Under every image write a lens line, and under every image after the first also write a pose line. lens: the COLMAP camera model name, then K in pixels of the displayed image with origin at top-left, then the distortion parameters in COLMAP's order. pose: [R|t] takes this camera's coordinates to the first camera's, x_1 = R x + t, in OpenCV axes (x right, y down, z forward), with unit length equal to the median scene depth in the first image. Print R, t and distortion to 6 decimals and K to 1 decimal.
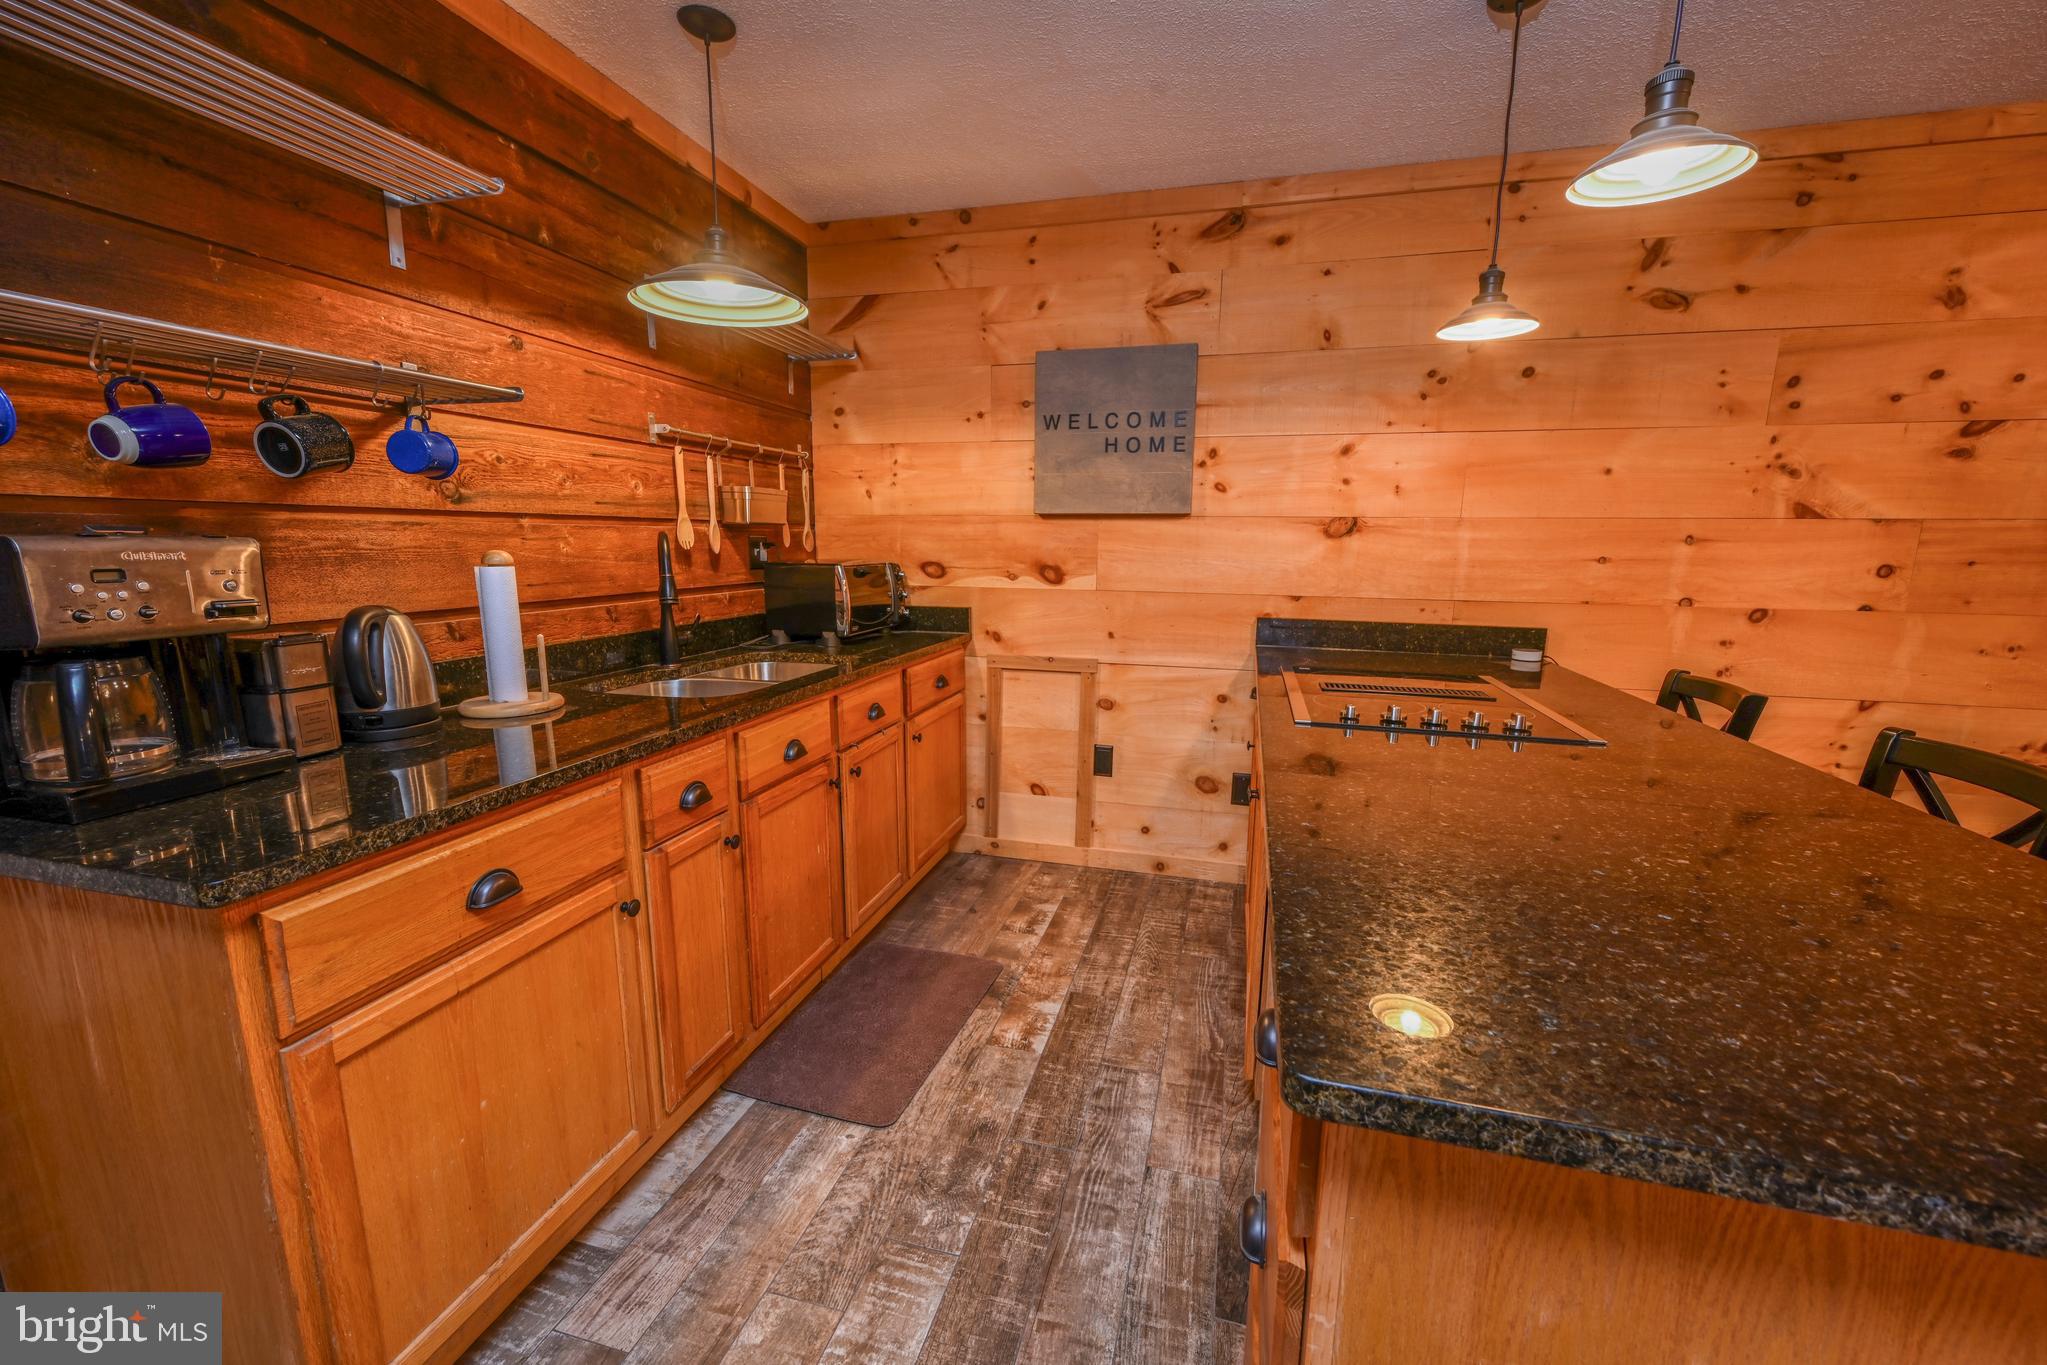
lens RADIAL K [[813.9, 0, 1018.1], [0, 813.9, 683.7], [0, 0, 1]] dist [-0.001390, -0.000092]
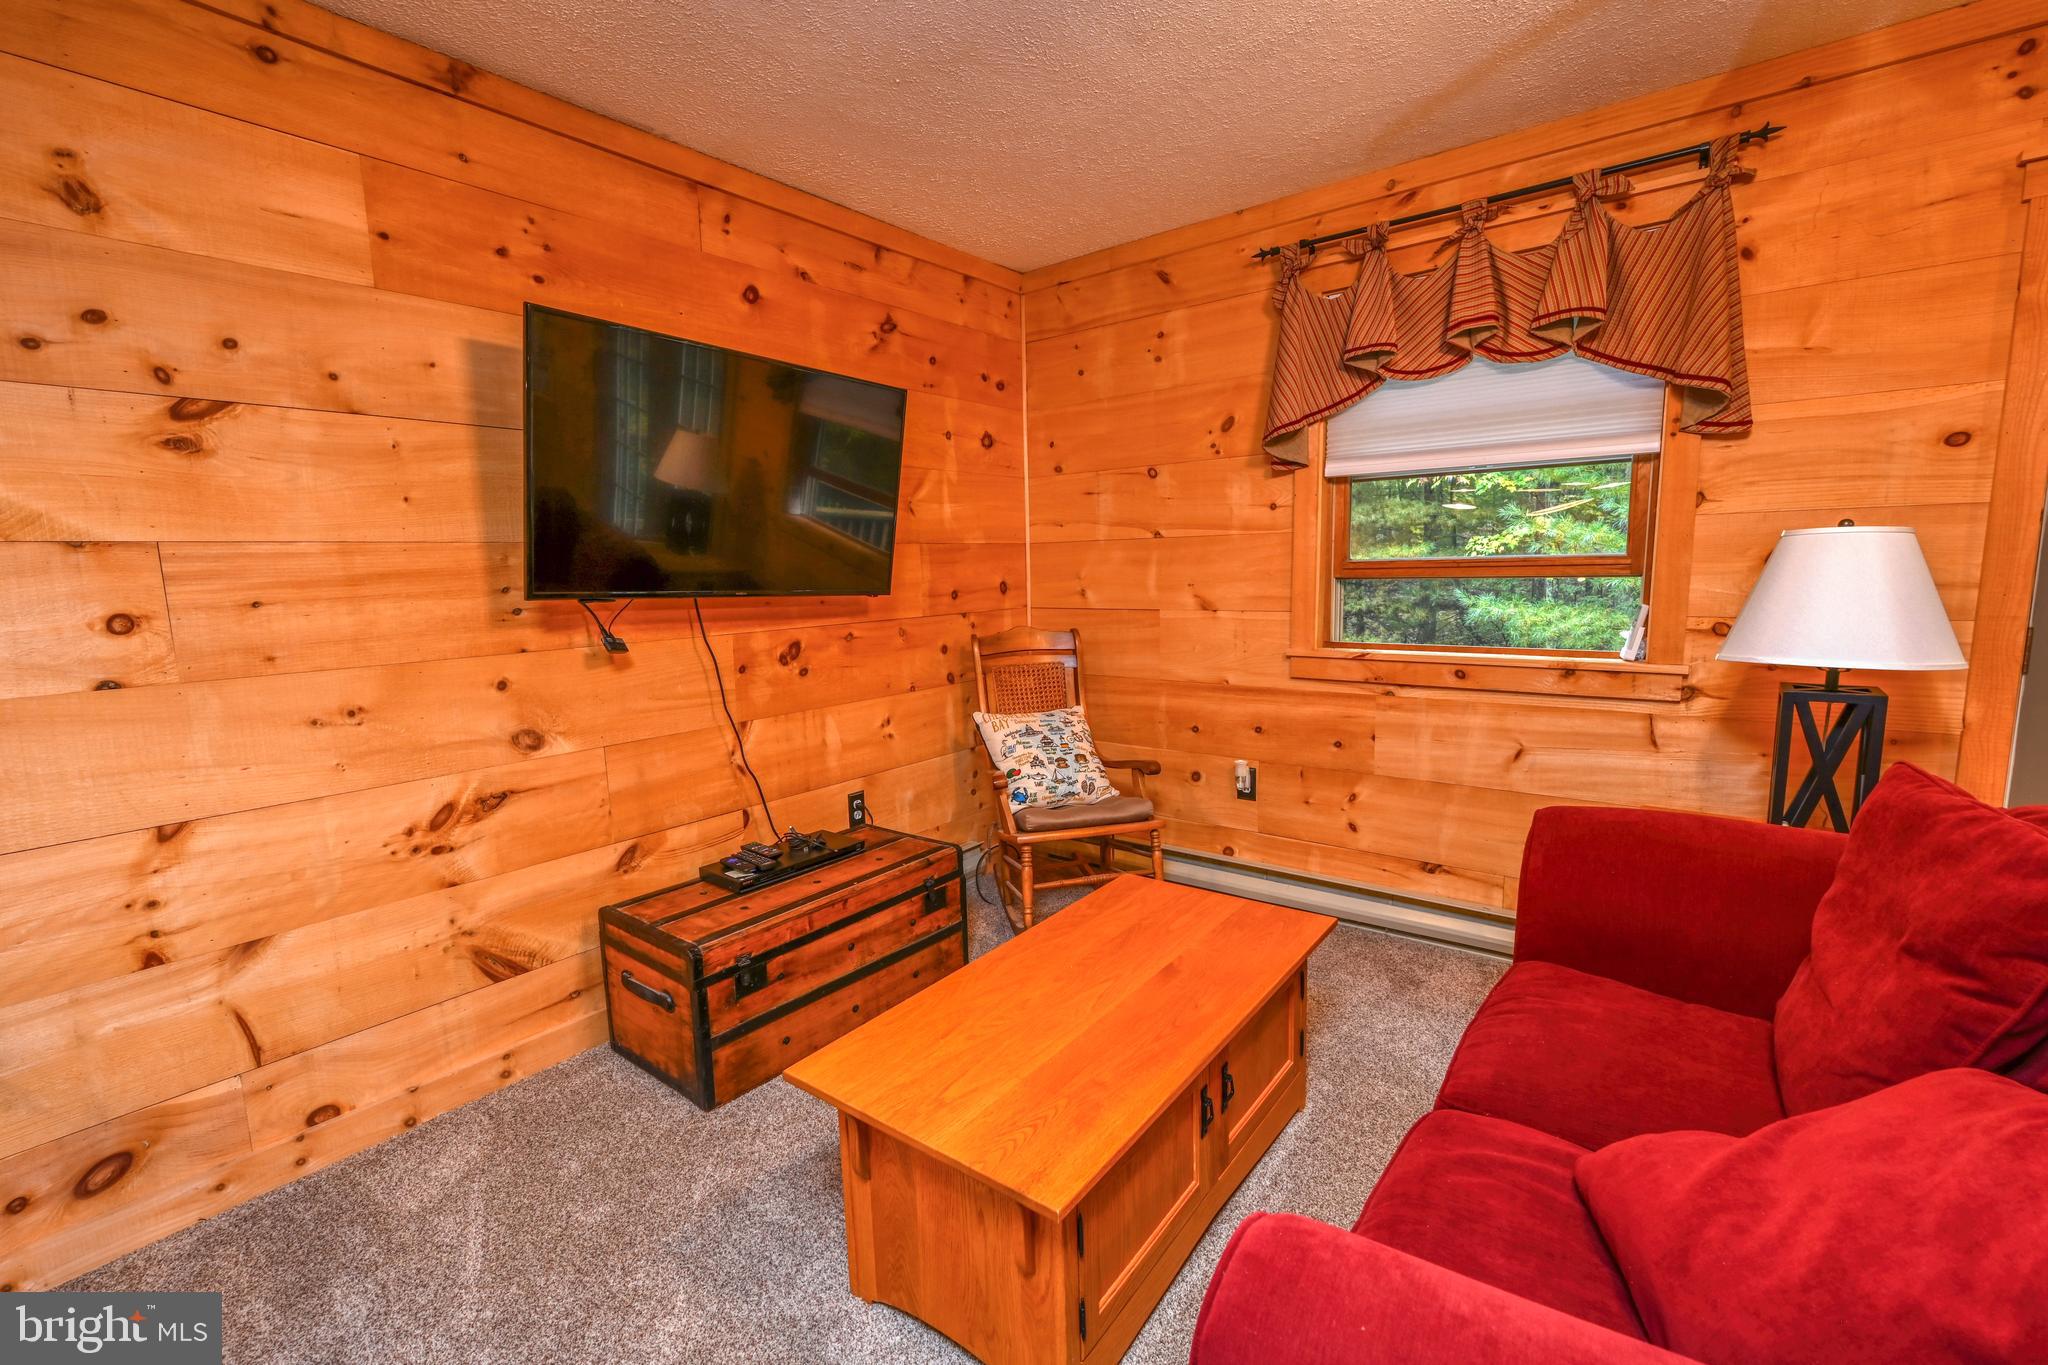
lens RADIAL K [[874.2, 0, 1023.7], [0, 874.2, 685.6], [0, 0, 1]] dist [-0.002589, 0.000437]
pose [[0.394363, -0.144721, 0.907487, 0.656869], [0.189266, 0.979141, 0.073899, -0.008380], [-0.899253, 0.142614, 0.413528, 0.089322]]
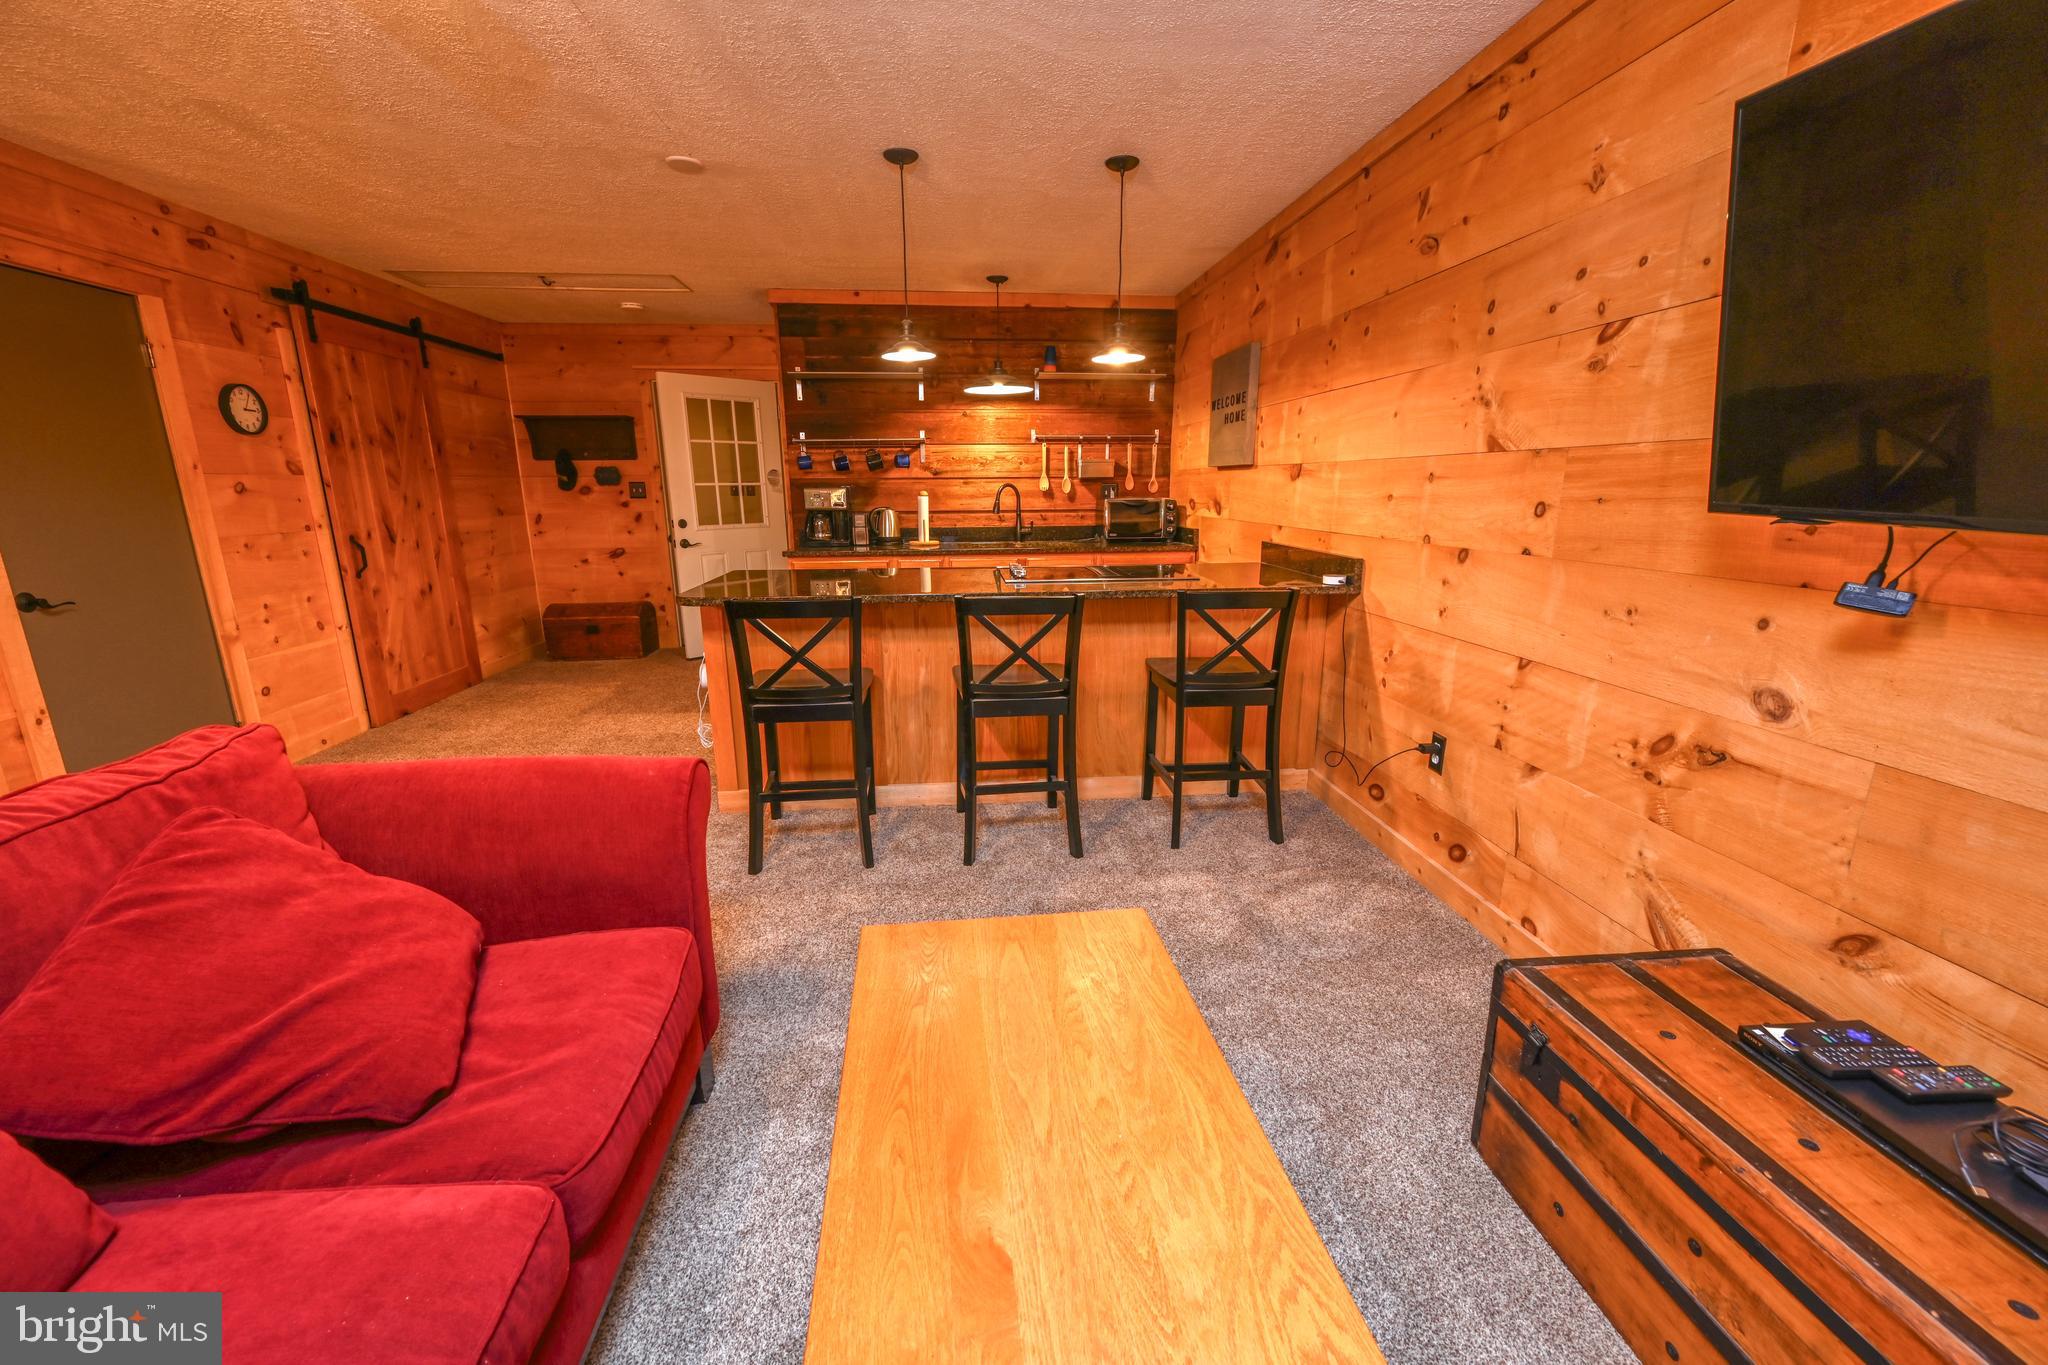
lens RADIAL K [[814.3, 0, 1018.6], [0, 814.3, 683.7], [0, 0, 1]] dist [-0.001390, -0.000092]
pose [[0.351826, 0.211027, -0.911968, 1.552931], [-0.153352, 0.974088, 0.166240, -0.013679], [0.923418, 0.081365, 0.375071, 0.151250]]
